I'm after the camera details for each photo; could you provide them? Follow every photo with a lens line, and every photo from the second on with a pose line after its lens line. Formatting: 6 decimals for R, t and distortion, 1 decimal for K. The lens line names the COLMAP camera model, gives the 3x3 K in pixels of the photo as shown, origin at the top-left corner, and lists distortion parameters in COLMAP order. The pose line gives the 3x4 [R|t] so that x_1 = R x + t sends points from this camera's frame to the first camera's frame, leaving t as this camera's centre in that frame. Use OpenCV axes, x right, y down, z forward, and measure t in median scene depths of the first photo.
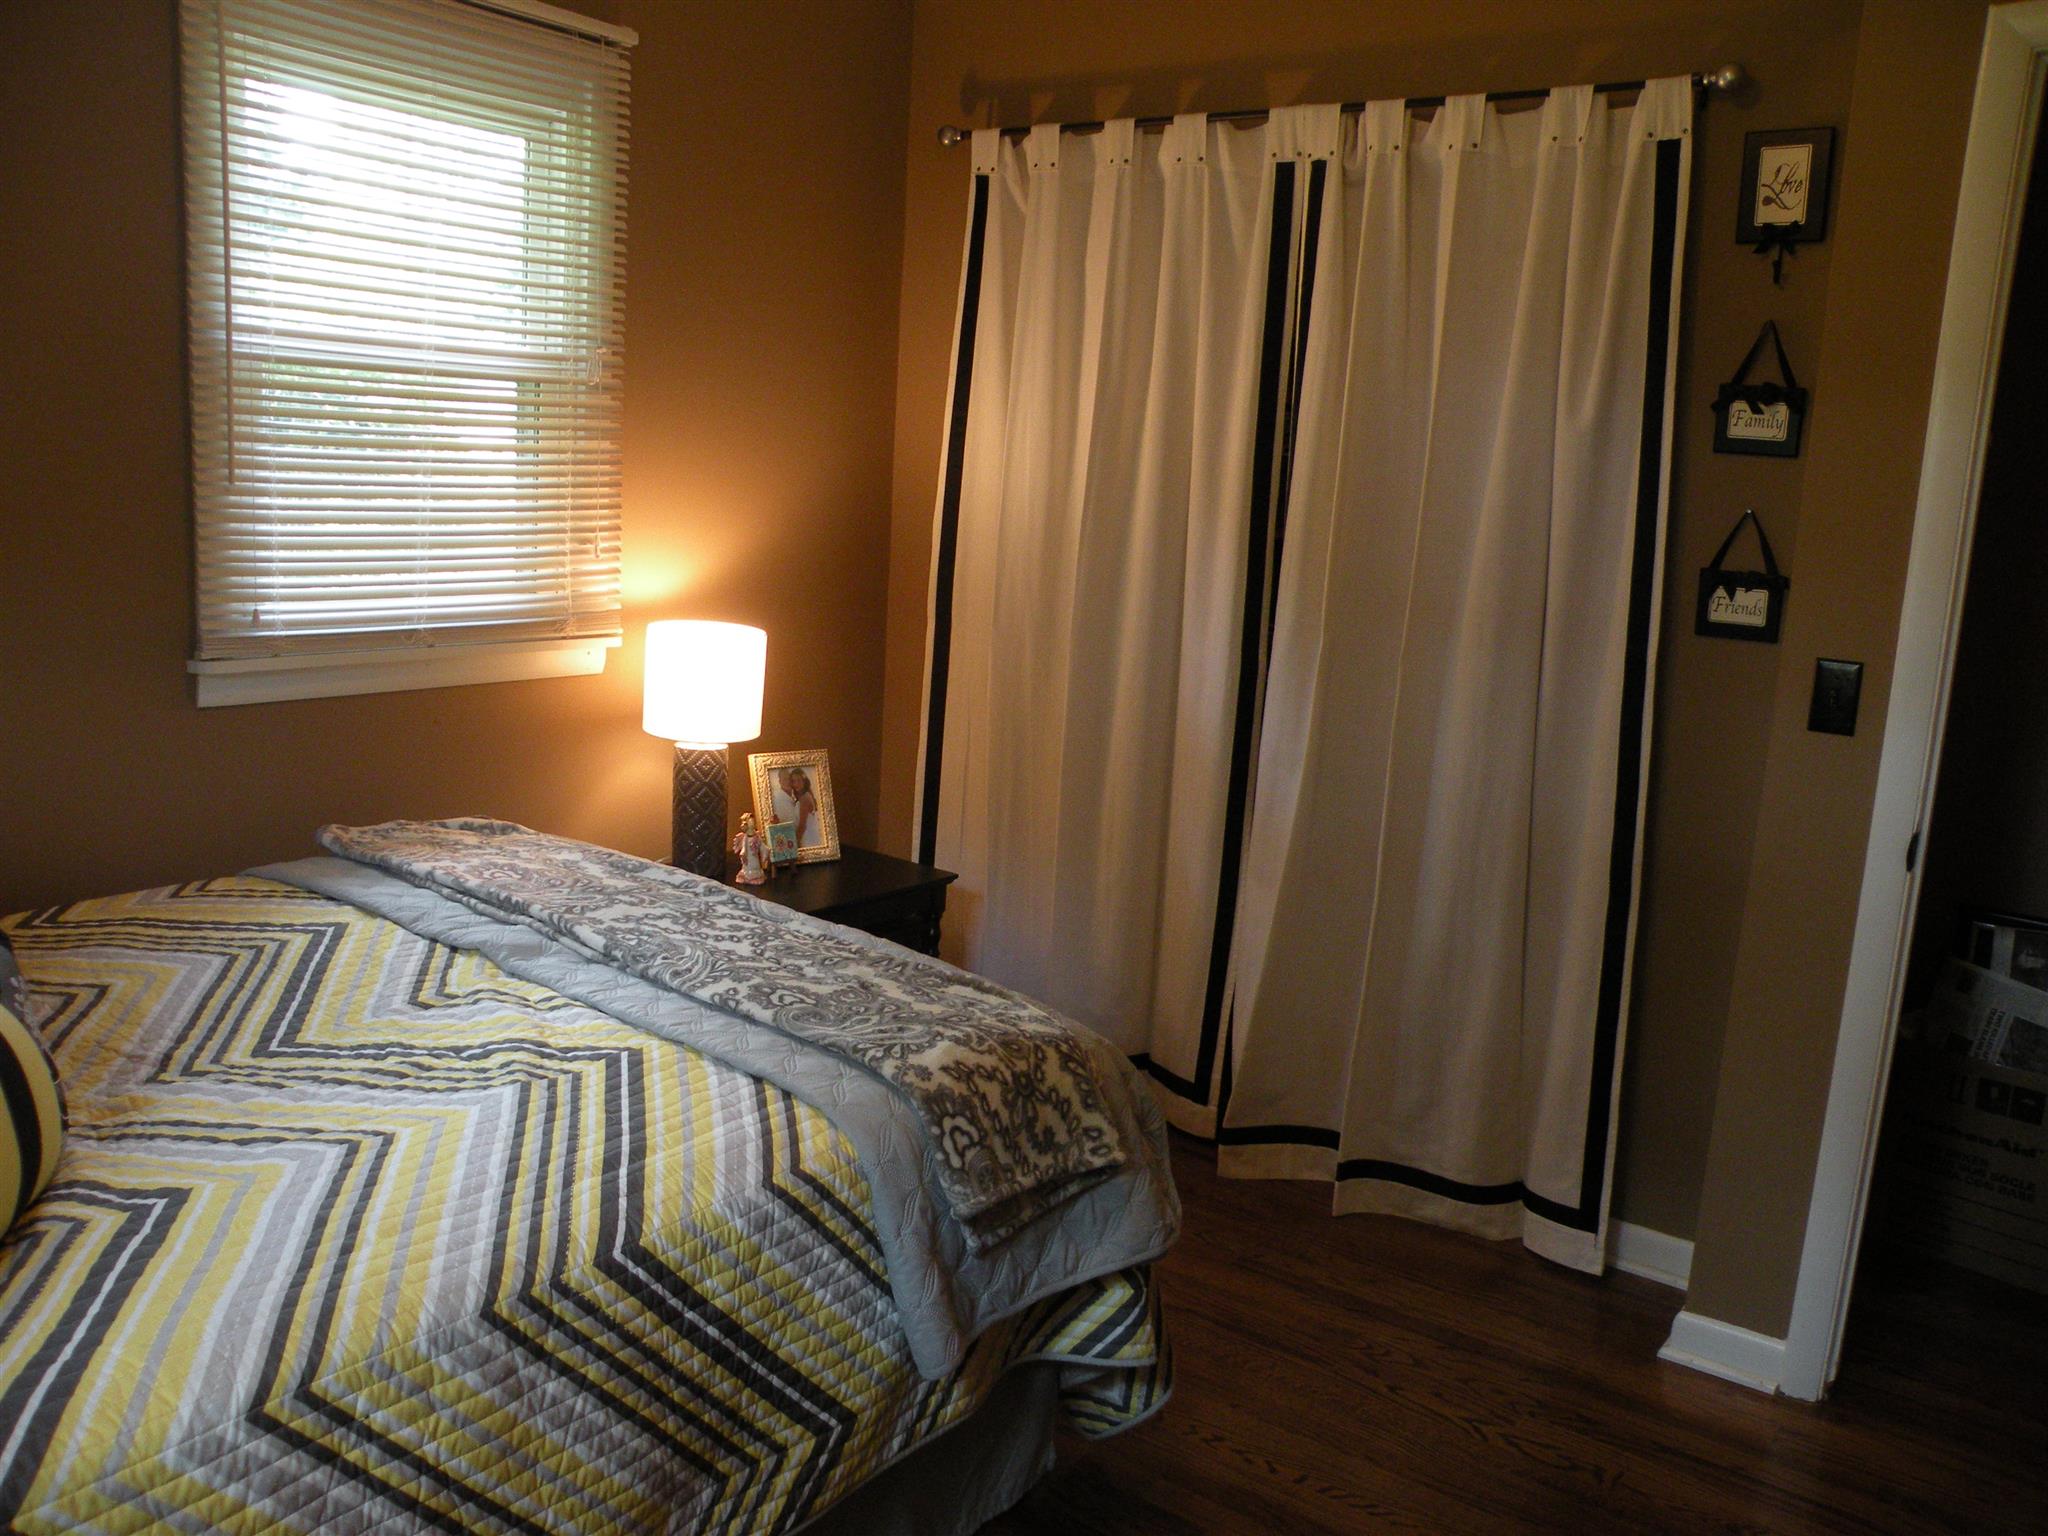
lens RADIAL K [[1650.9, 0, 1030.0], [0, 1650.9, 764.1], [0, 0, 1]] dist [-0.152678, 0.140982]
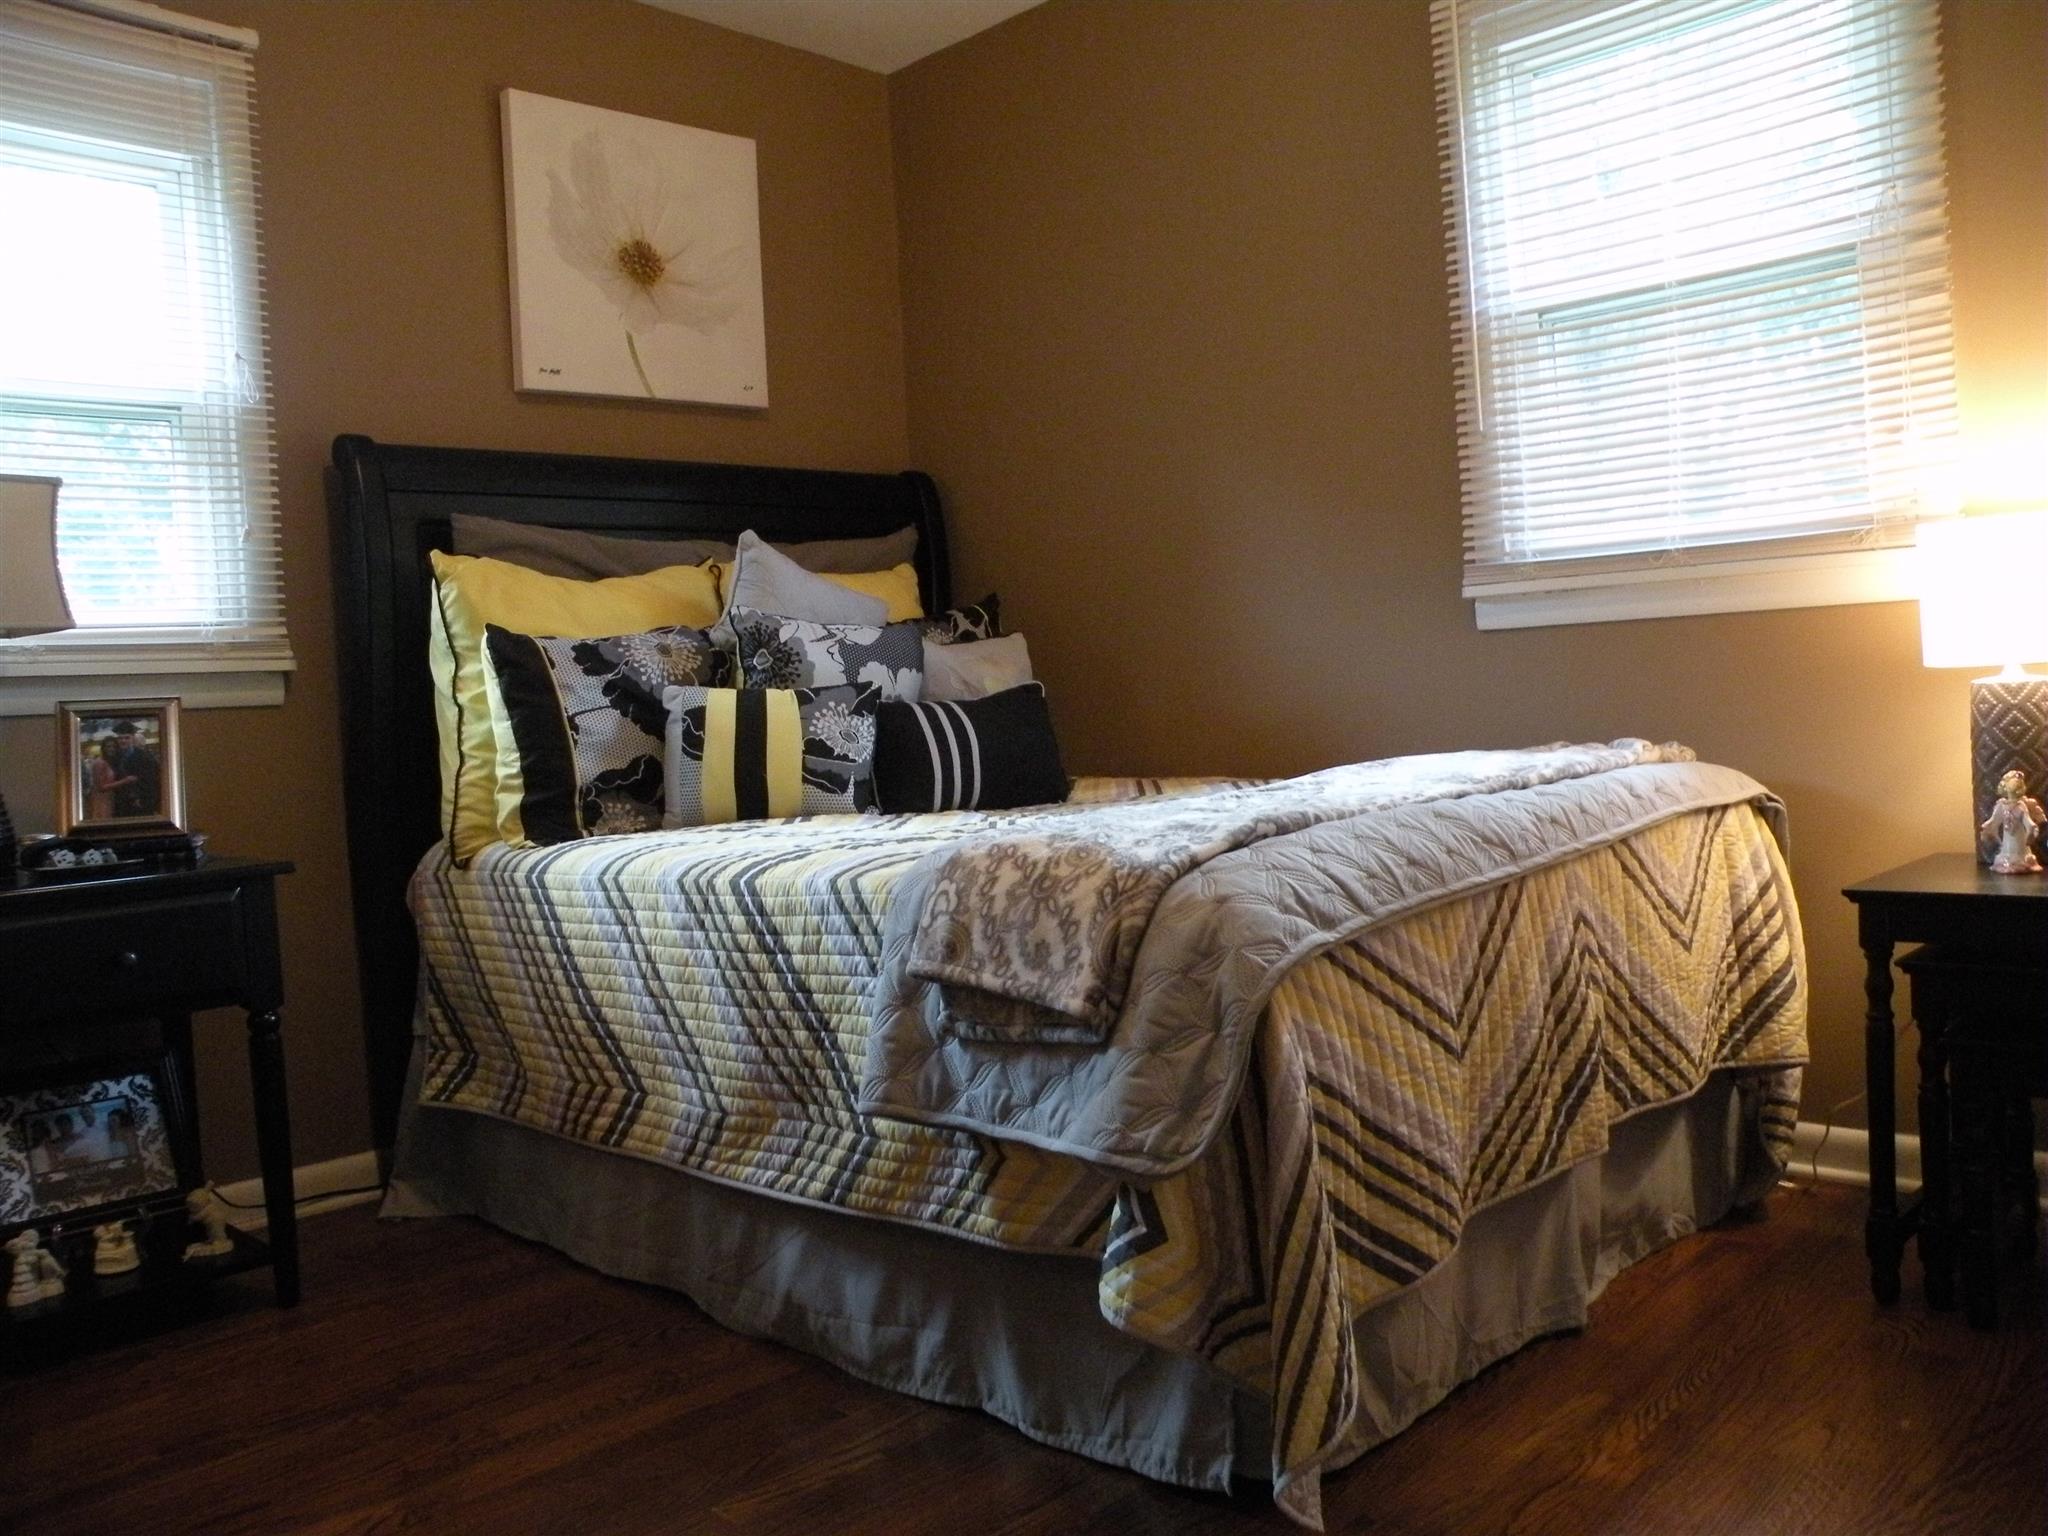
lens RADIAL K [[1650.9, 0, 1030.0], [0, 1650.9, 764.1], [0, 0, 1]] dist [-0.152678, 0.140982]
pose [[-0.128222, -0.015304, -0.991627, 1.020458], [-0.129590, 0.991567, 0.001454, 0.151080], [0.983242, 0.128692, -0.129124, 1.280063]]
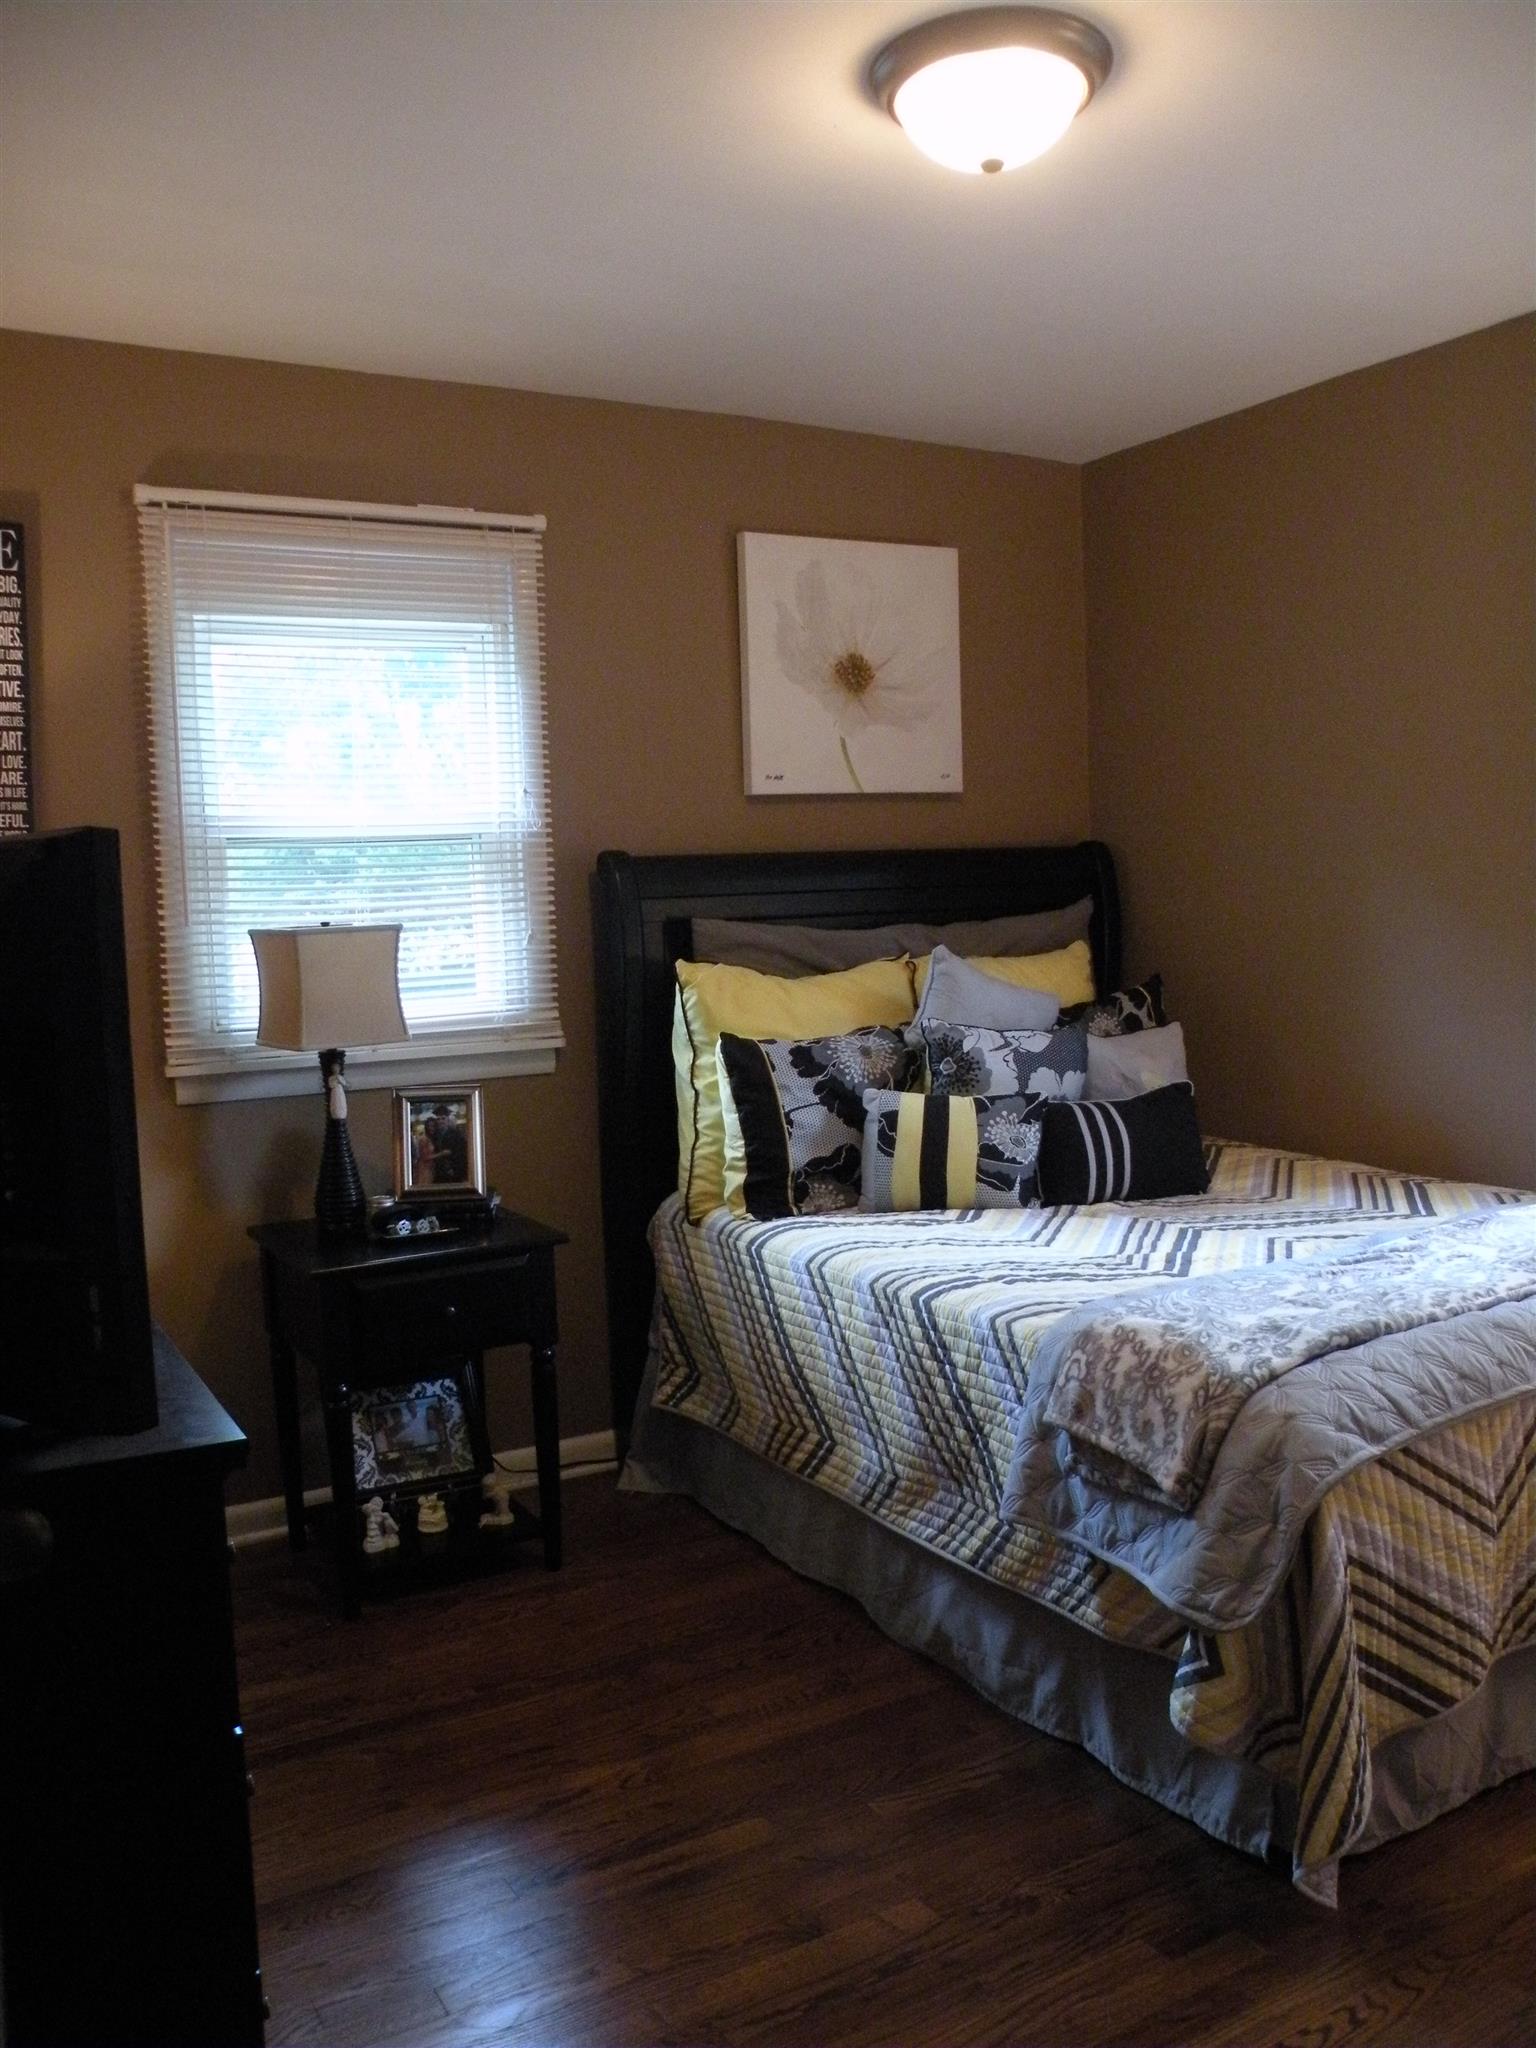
lens RADIAL K [[1650.9, 0, 777.7], [0, 1650.9, 1039.2], [0, 0, 1]] dist [-0.152678, 0.140982]
pose [[-0.384470, 0.038903, -0.922317, 1.294402], [-0.160133, 0.981154, 0.108137, -0.127188], [0.909142, 0.189269, -0.370995, 1.323428]]
